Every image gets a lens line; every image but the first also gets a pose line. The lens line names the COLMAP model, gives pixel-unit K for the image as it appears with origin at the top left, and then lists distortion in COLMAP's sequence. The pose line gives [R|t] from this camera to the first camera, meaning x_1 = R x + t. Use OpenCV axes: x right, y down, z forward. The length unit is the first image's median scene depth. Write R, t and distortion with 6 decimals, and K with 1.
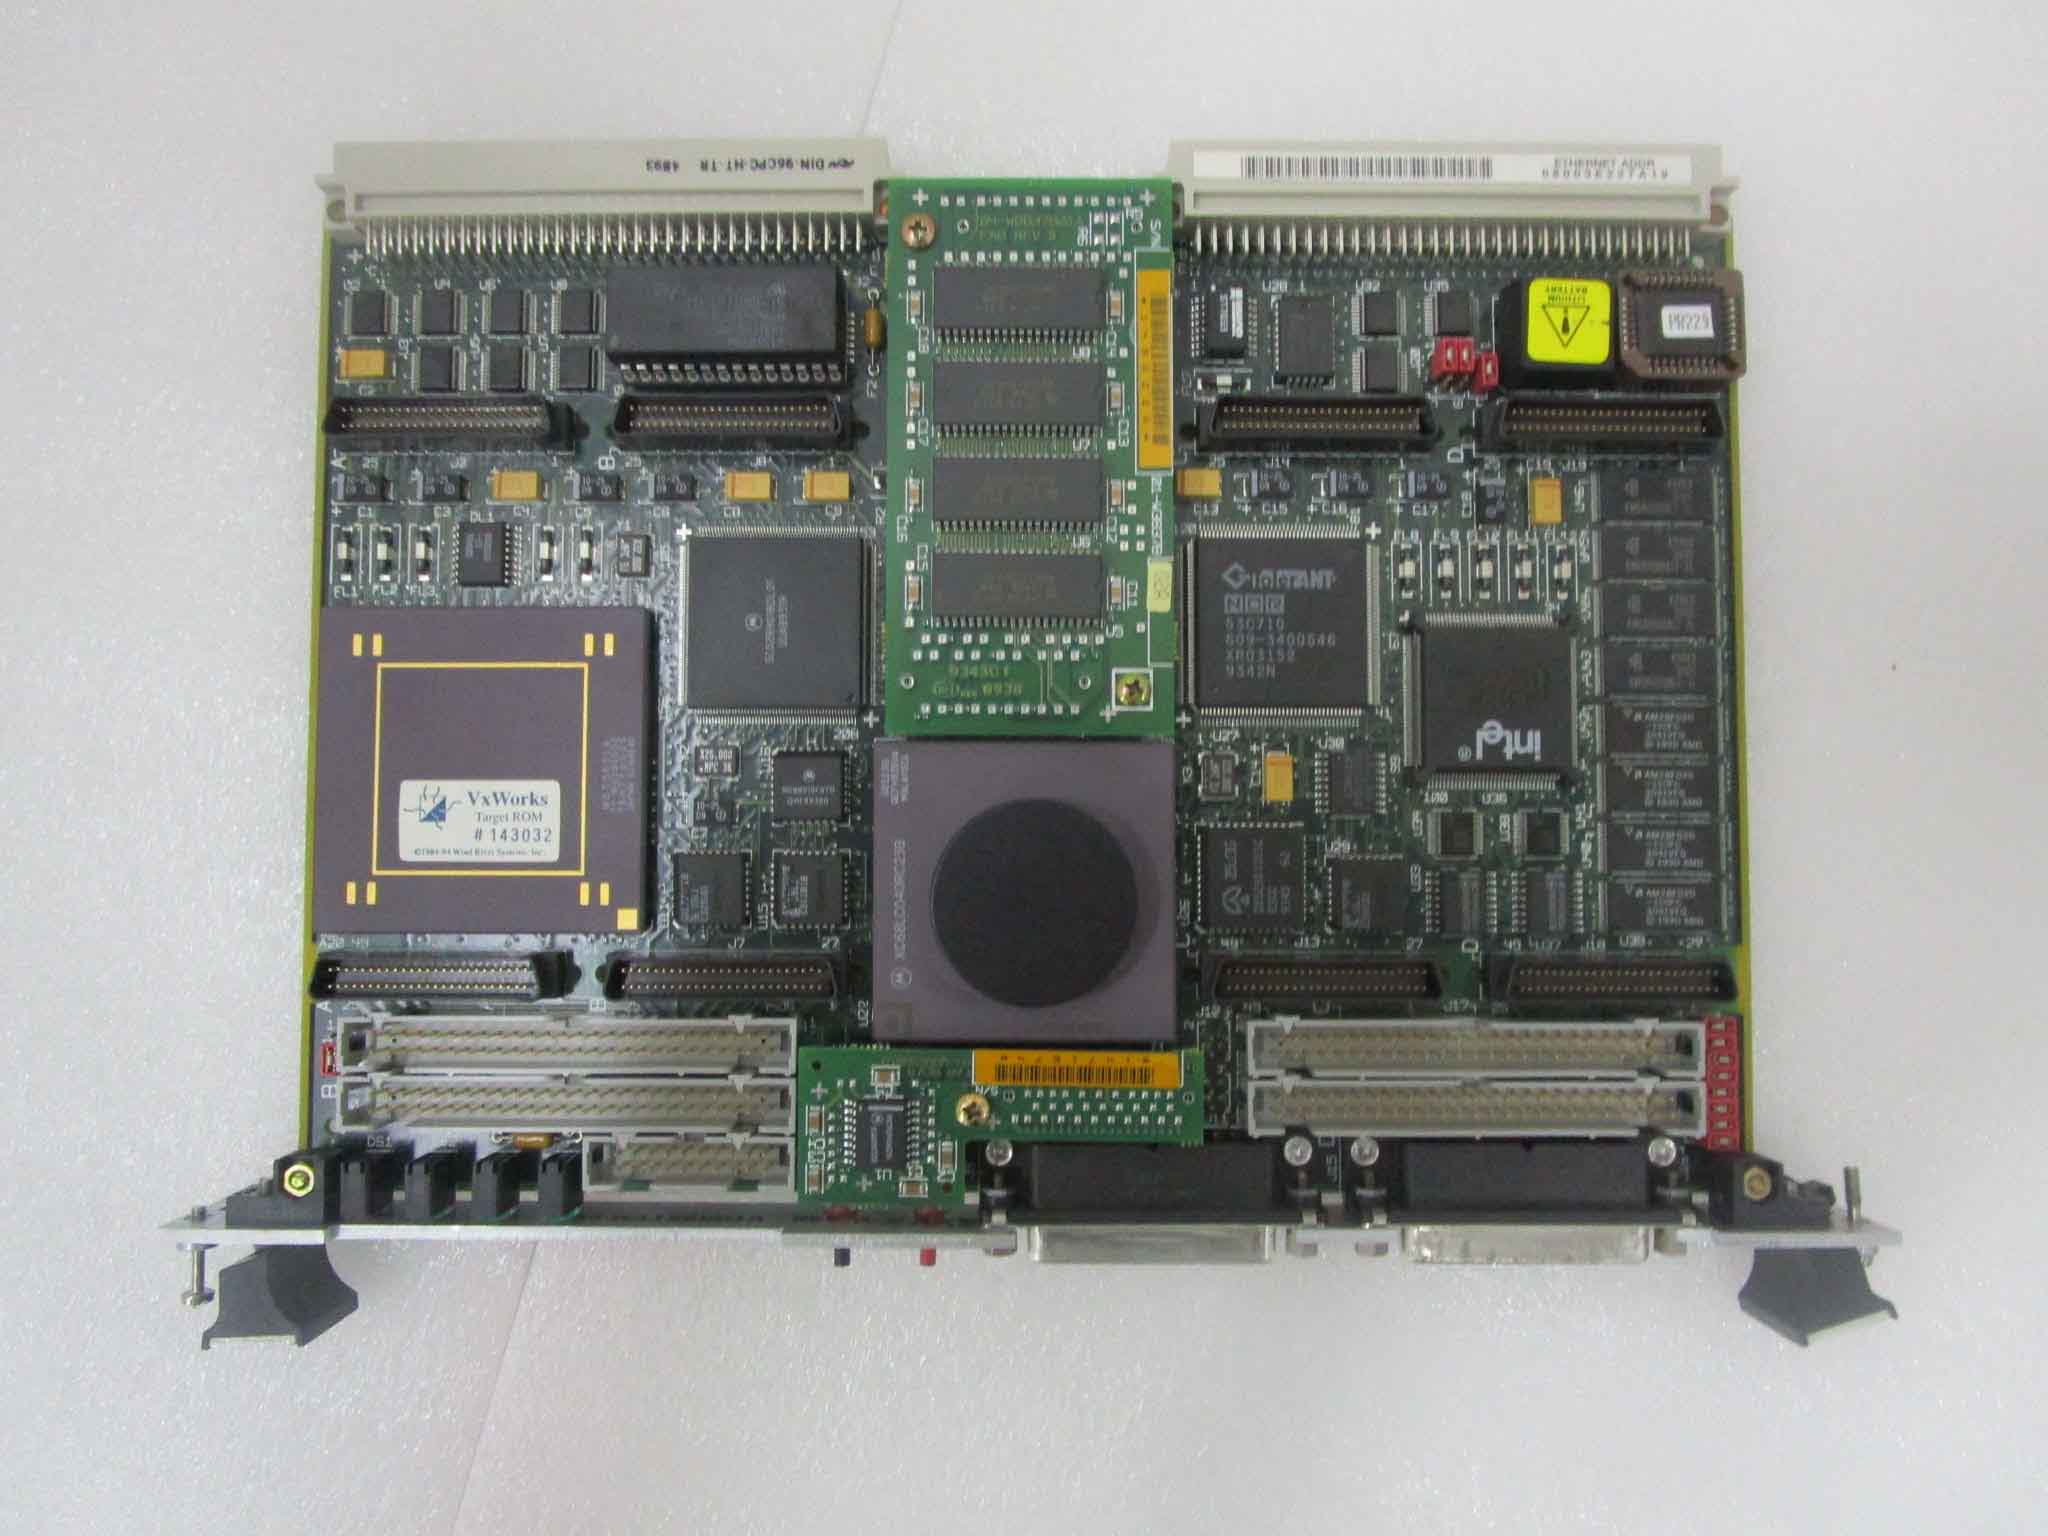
lens RADIAL K [[1435.9, 0, 1024.4], [0, 1435.9, 763.1], [0, 0, 1]] dist [-0.005696, -0.004178]
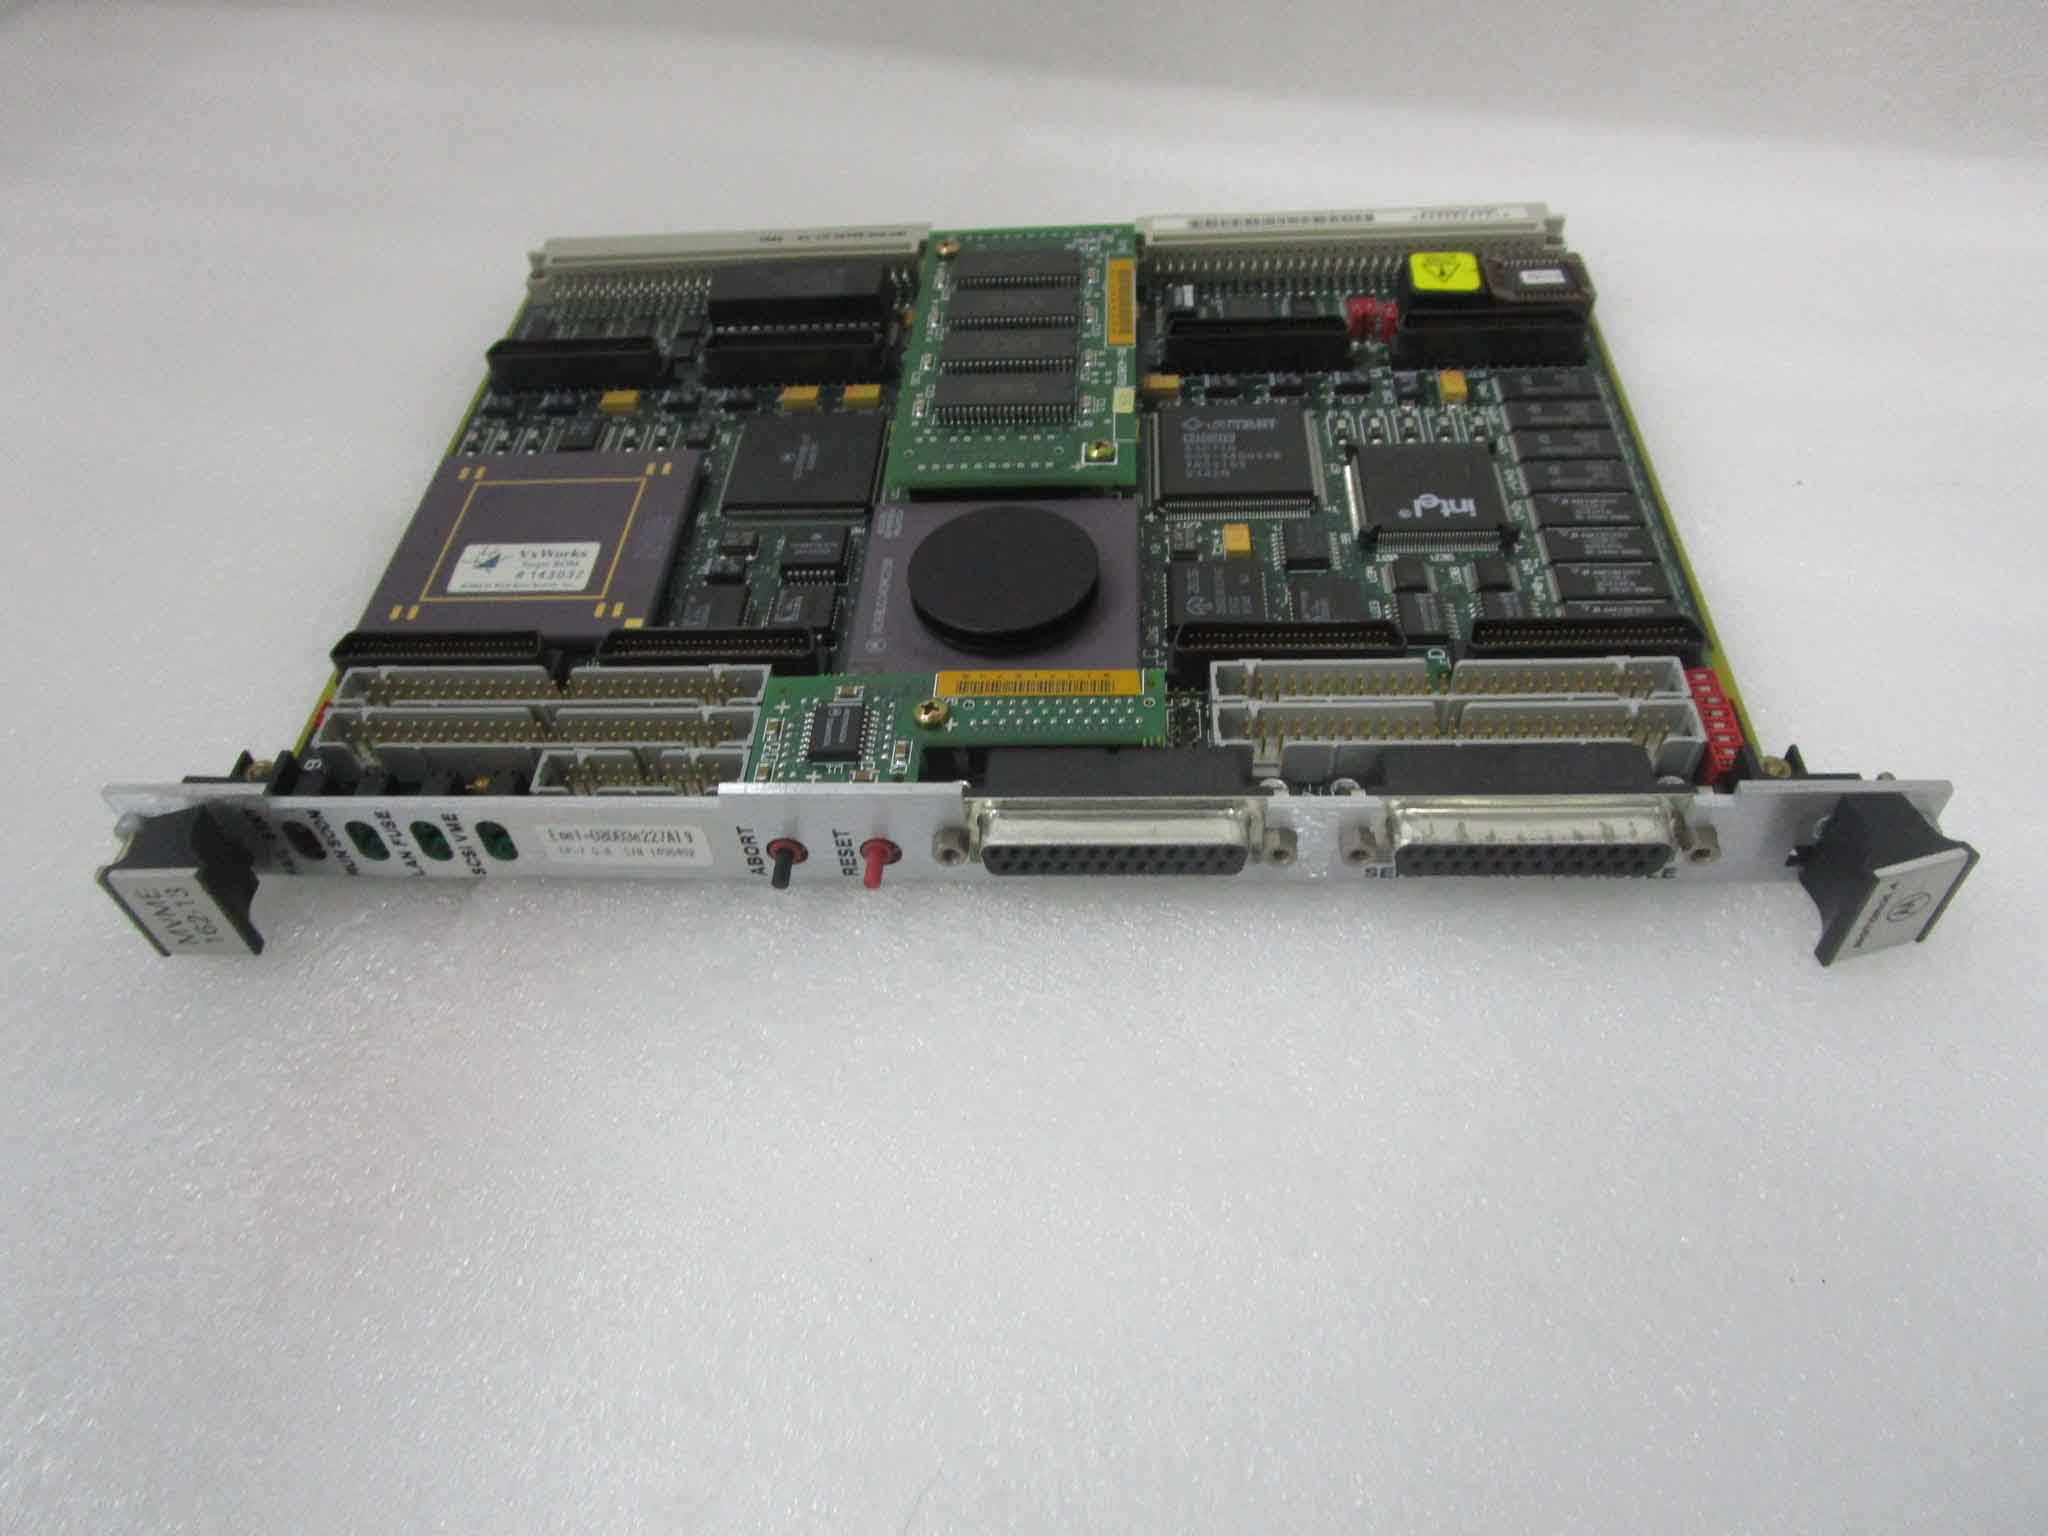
lens RADIAL K [[1484.1, 0, 1024.0], [0, 1484.1, 768.0], [0, 0, 1]] dist [-0.004285, -0.000023]
pose [[0.996386, -0.009912, -0.084355, 0.110276], [-0.045834, 0.773390, -0.632272, 0.885394], [0.071506, 0.633854, 0.770141, 0.227478]]
